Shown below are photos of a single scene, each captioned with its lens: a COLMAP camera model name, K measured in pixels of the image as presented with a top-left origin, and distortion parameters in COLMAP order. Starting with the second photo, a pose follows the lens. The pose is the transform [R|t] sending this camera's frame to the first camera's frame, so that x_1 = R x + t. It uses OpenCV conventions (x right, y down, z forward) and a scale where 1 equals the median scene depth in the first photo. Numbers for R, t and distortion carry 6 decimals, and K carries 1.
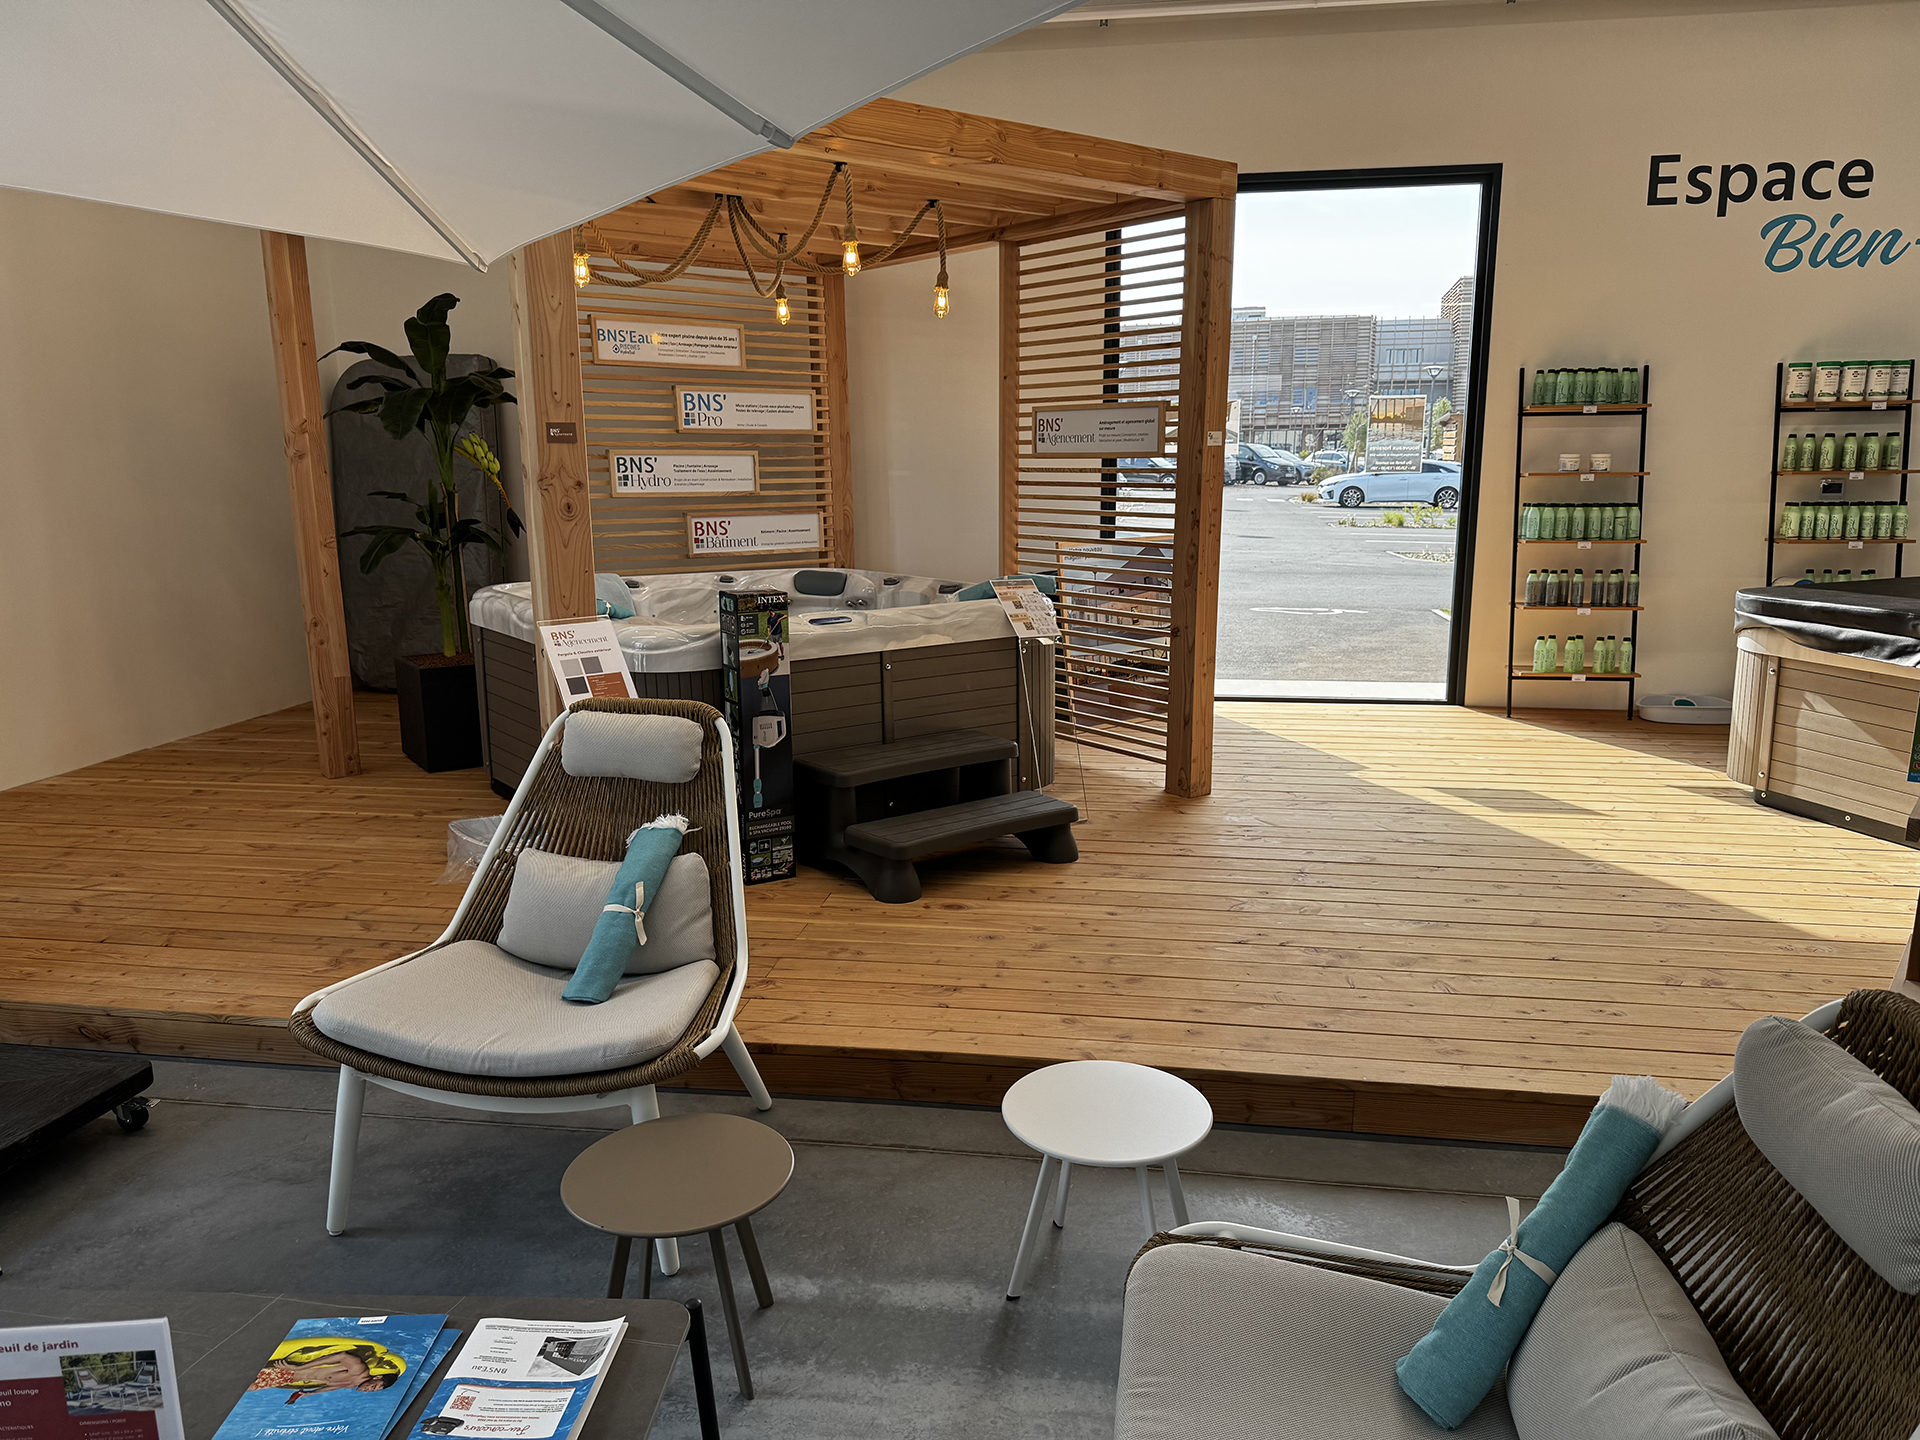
lens RADIAL K [[1338.8, 0, 994.4], [0, 1338.8, 761.0], [0, 0, 1]] dist [0.053499, -0.046111]
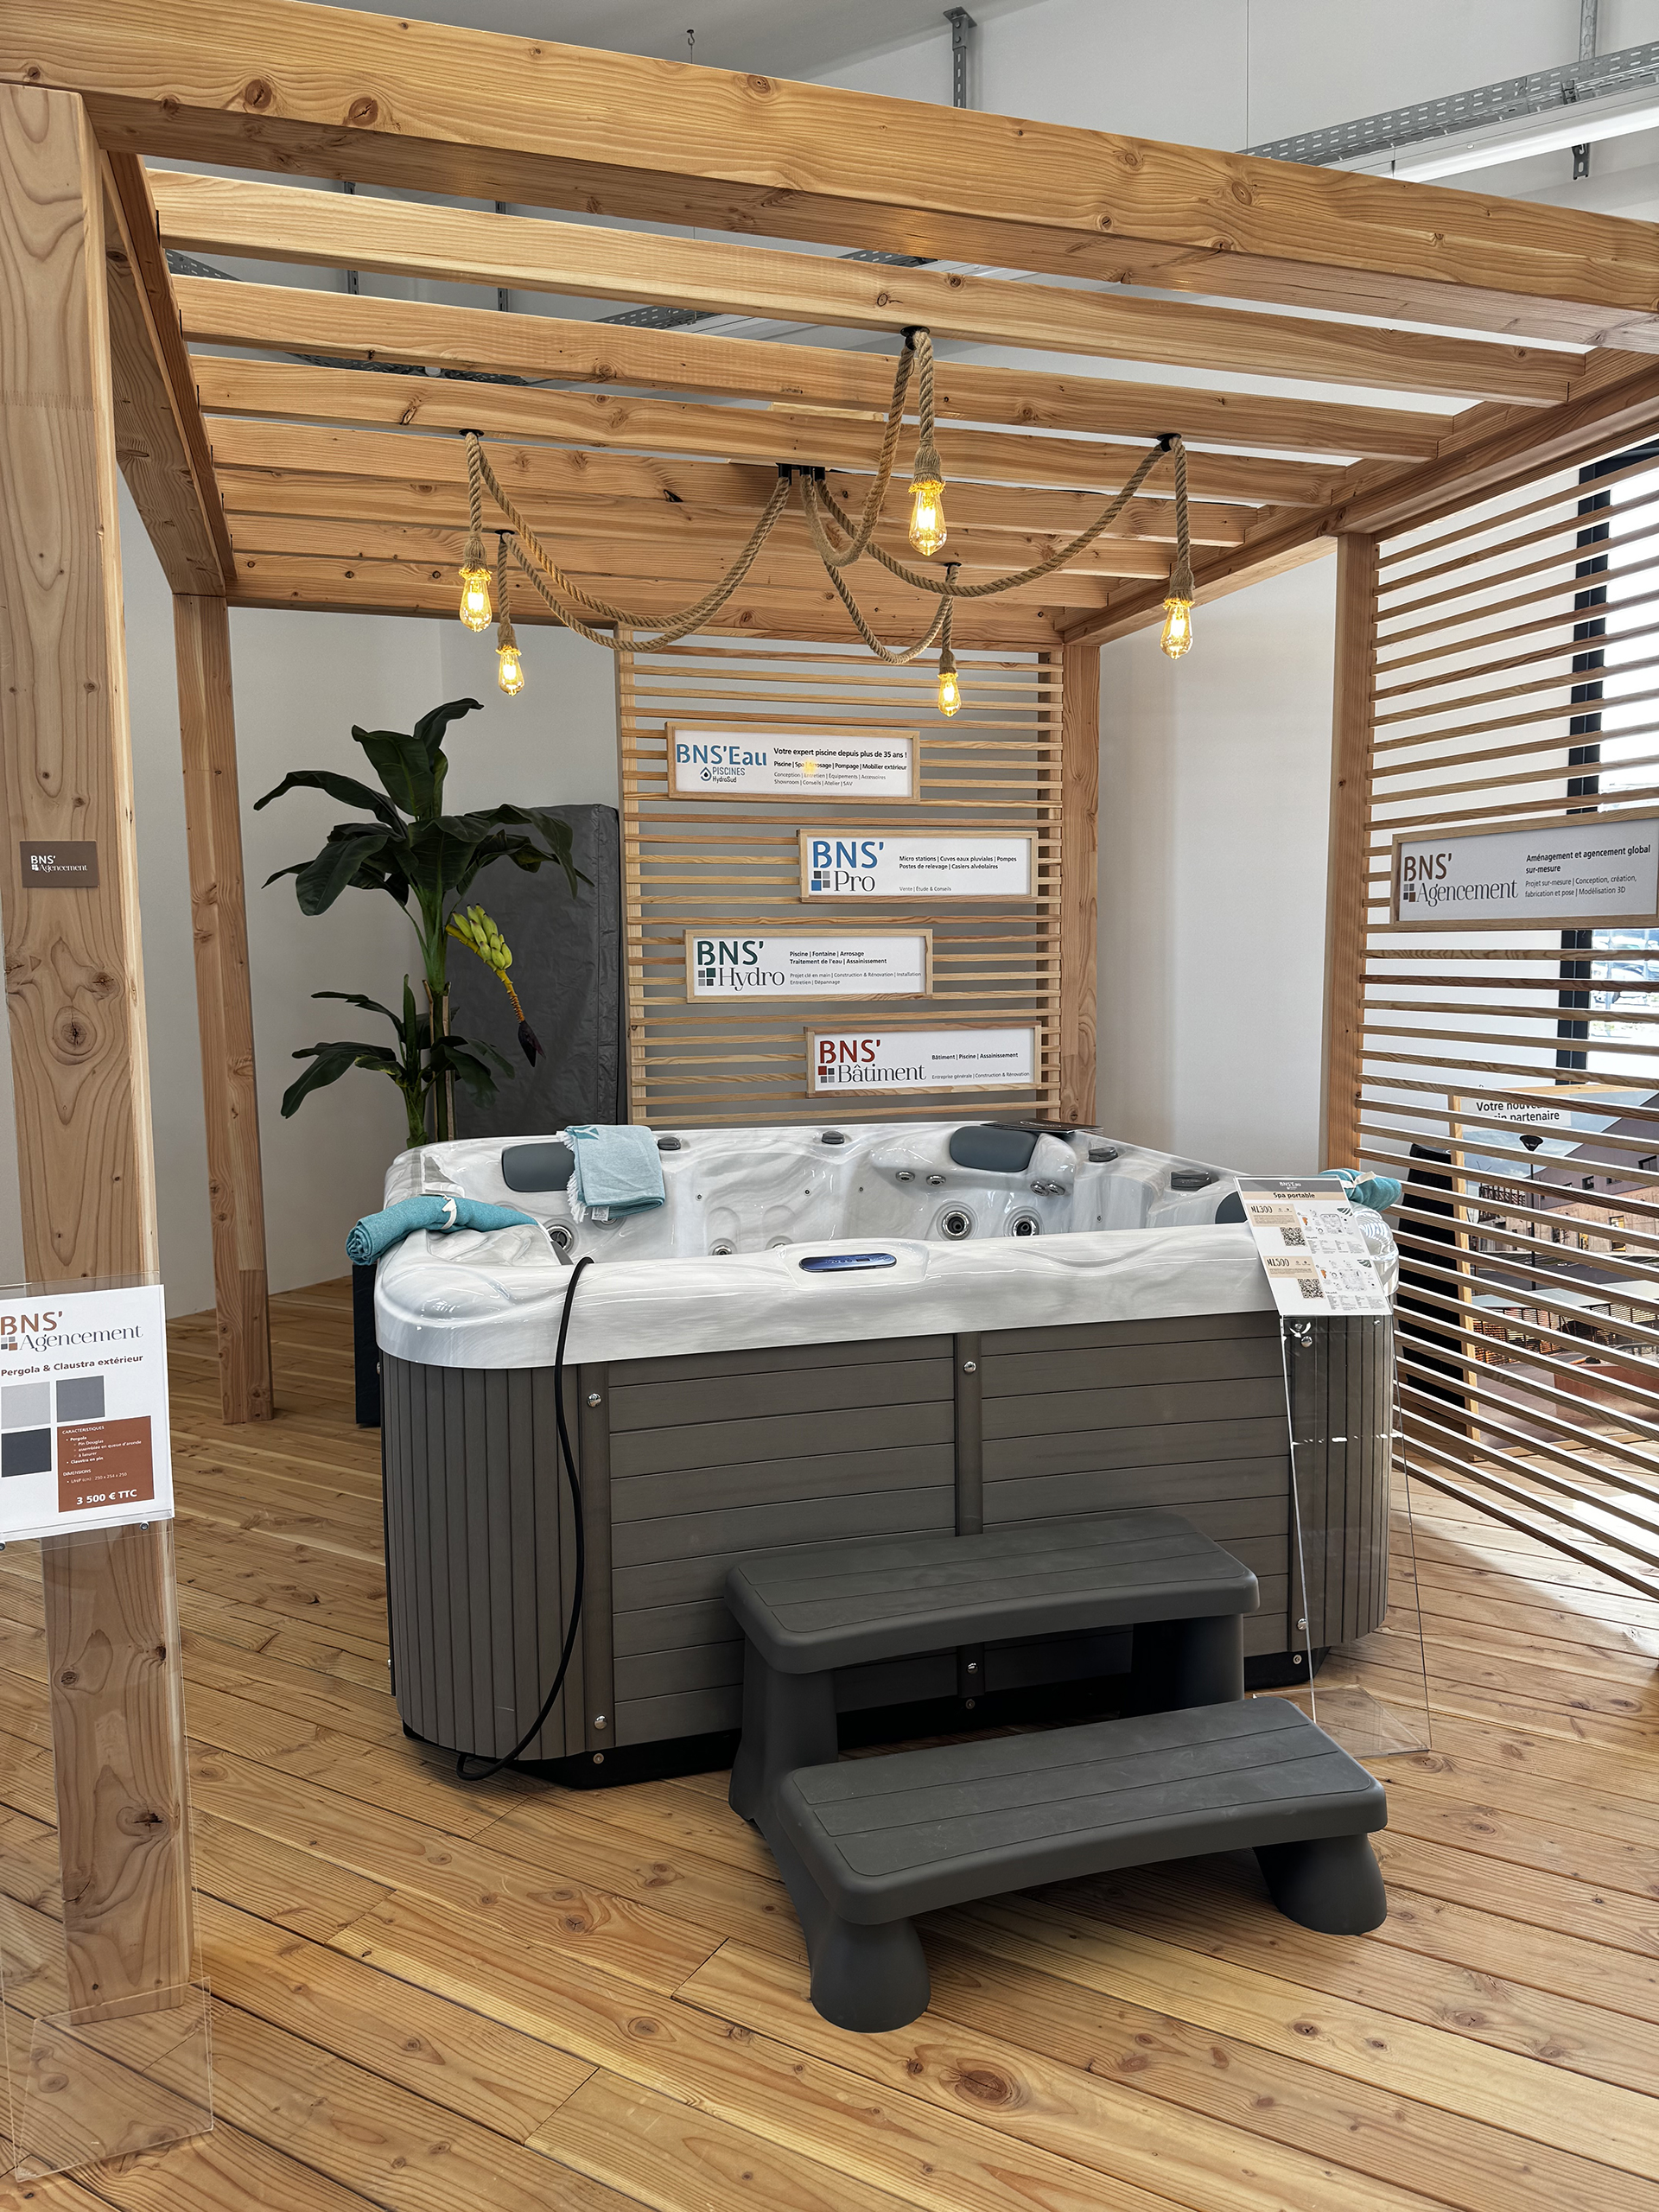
lens RADIAL K [[1558.6, 0, 824.0], [0, 1558.6, 1116.5], [0, 0, 1]] dist [0.109329, -0.173111]
pose [[0.925092, 0.034640, -0.378159, 0.055700], [-0.078624, 0.991724, -0.101494, -0.071863], [0.371514, 0.123623, 0.920160, 0.347739]]
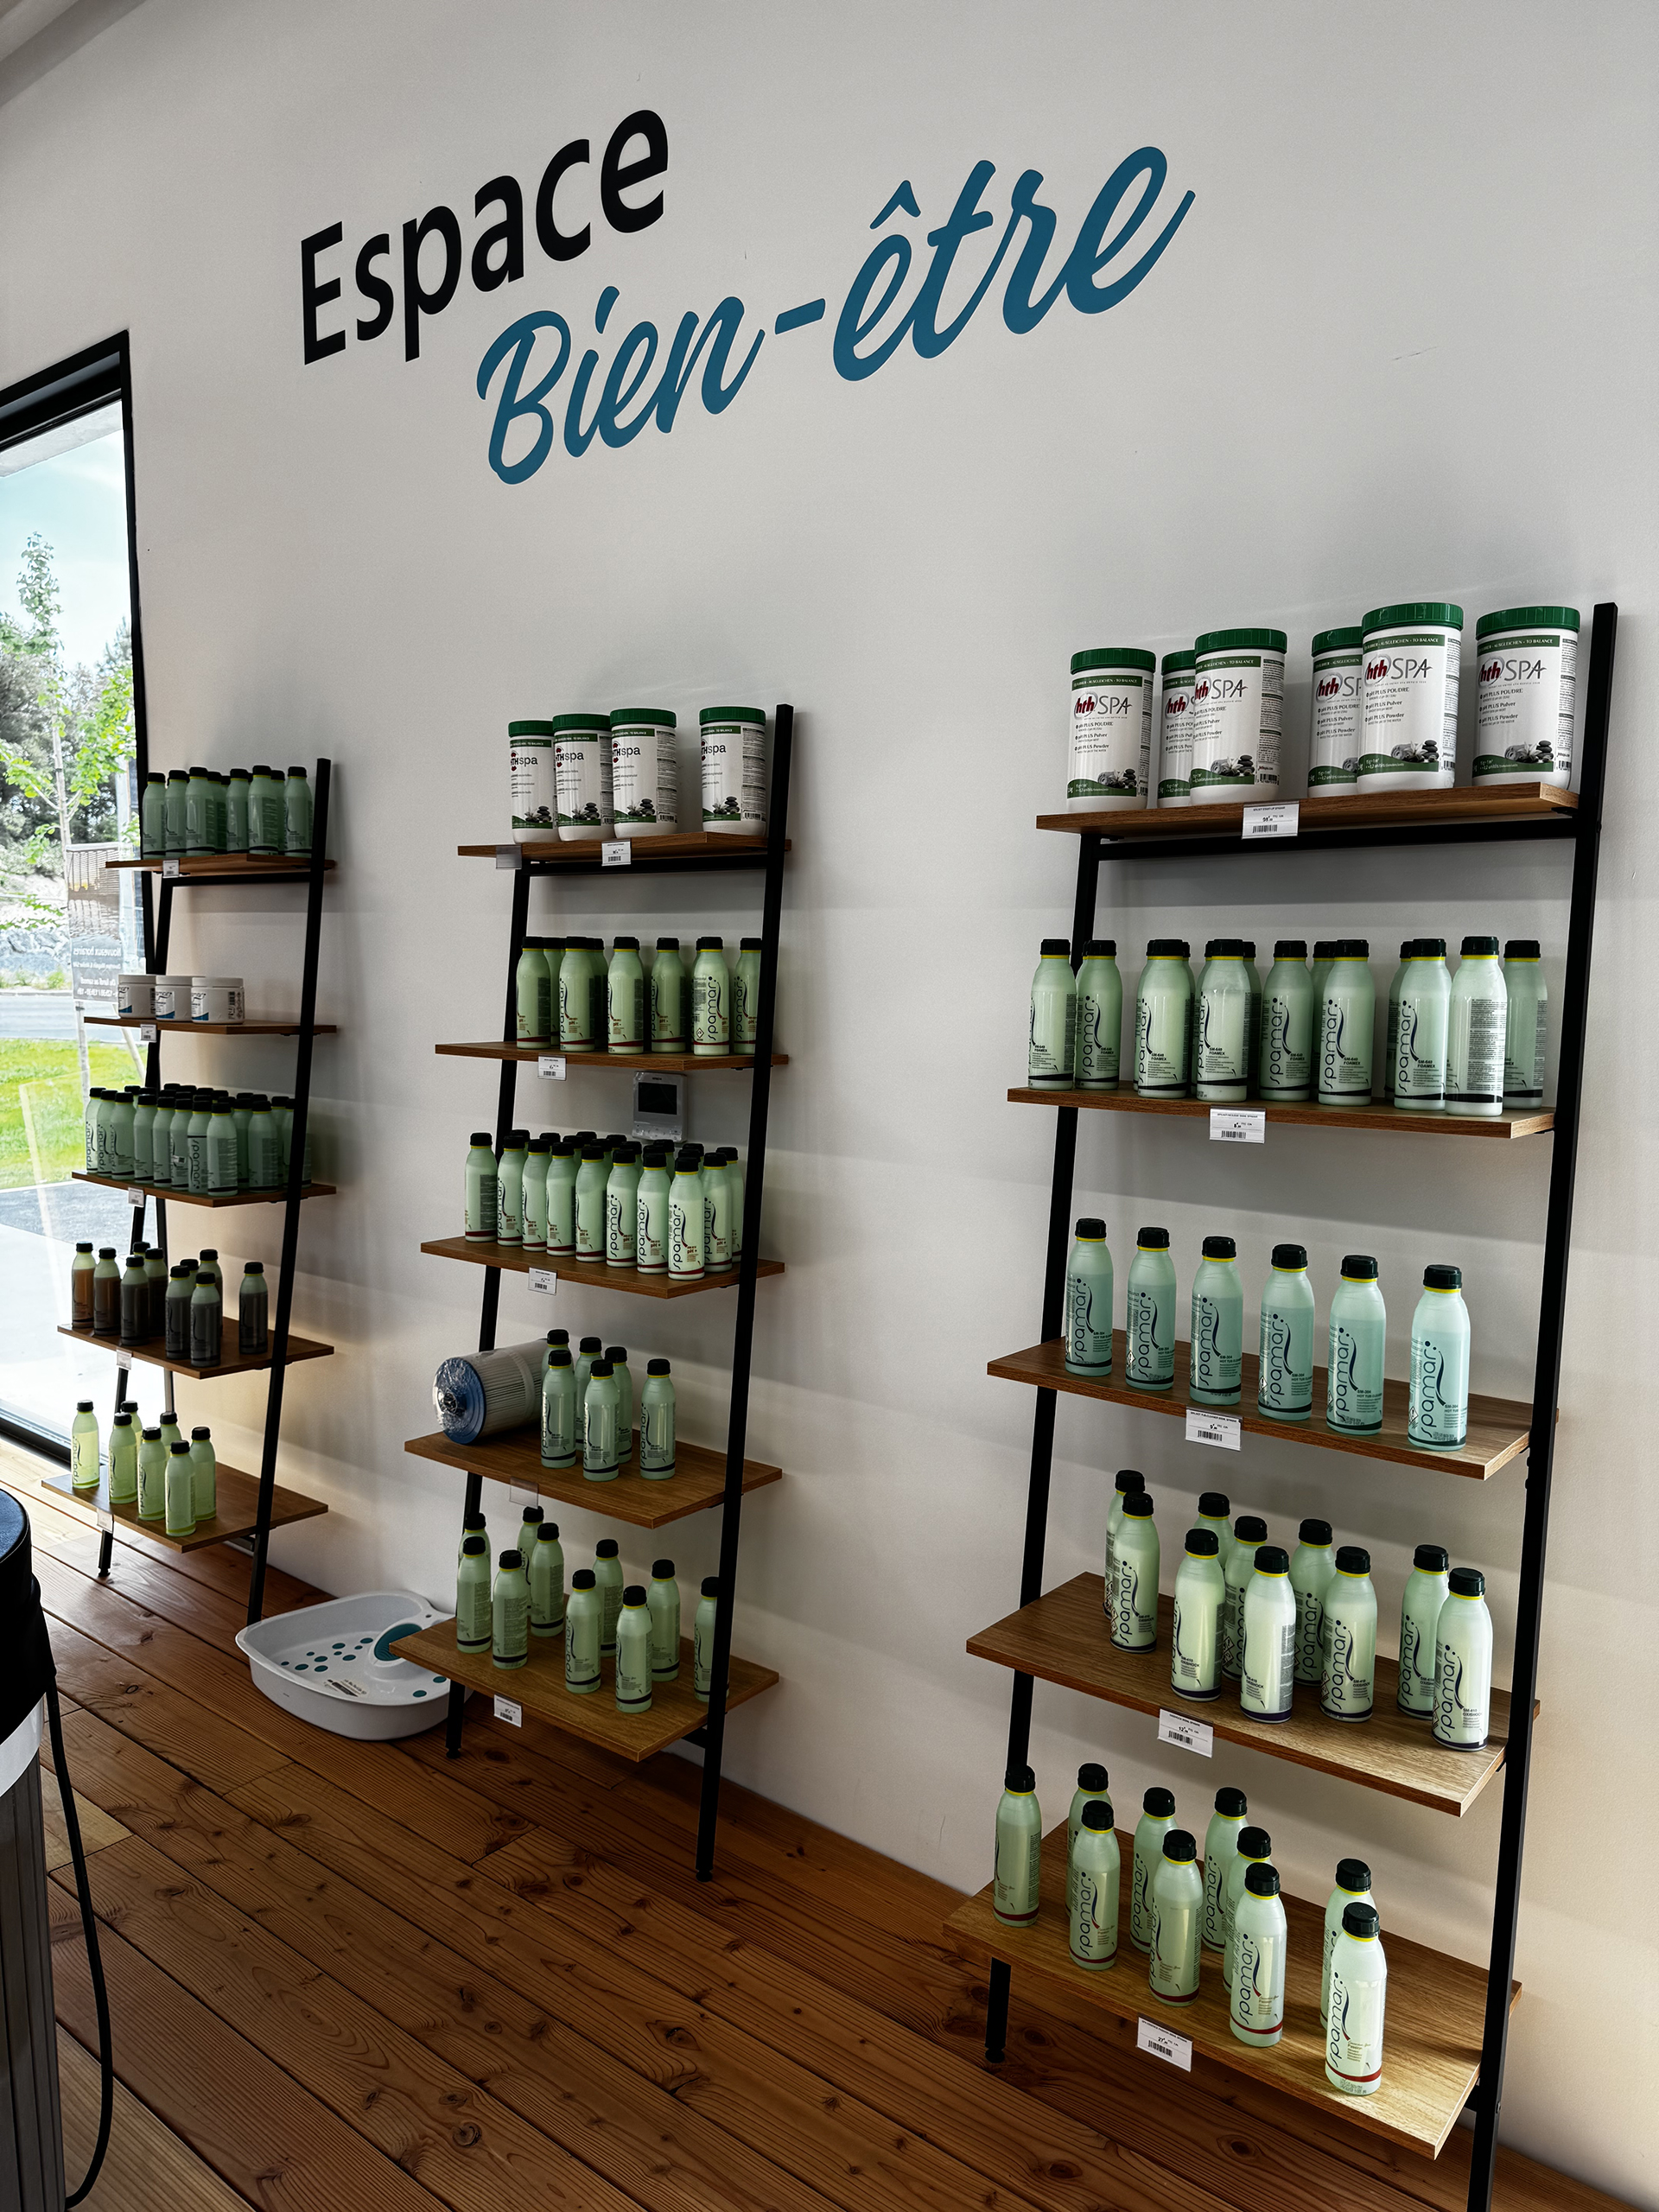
lens RADIAL K [[1550.7, 0, 831.2], [0, 1550.7, 1115.1], [0, 0, 1]] dist [0.055056, -0.070851]
pose [[0.862260, 0.071409, -0.501406, 0.877879], [-0.130329, 0.987955, -0.083422, -0.179440], [0.489410, 0.137279, 0.861181, 0.729416]]
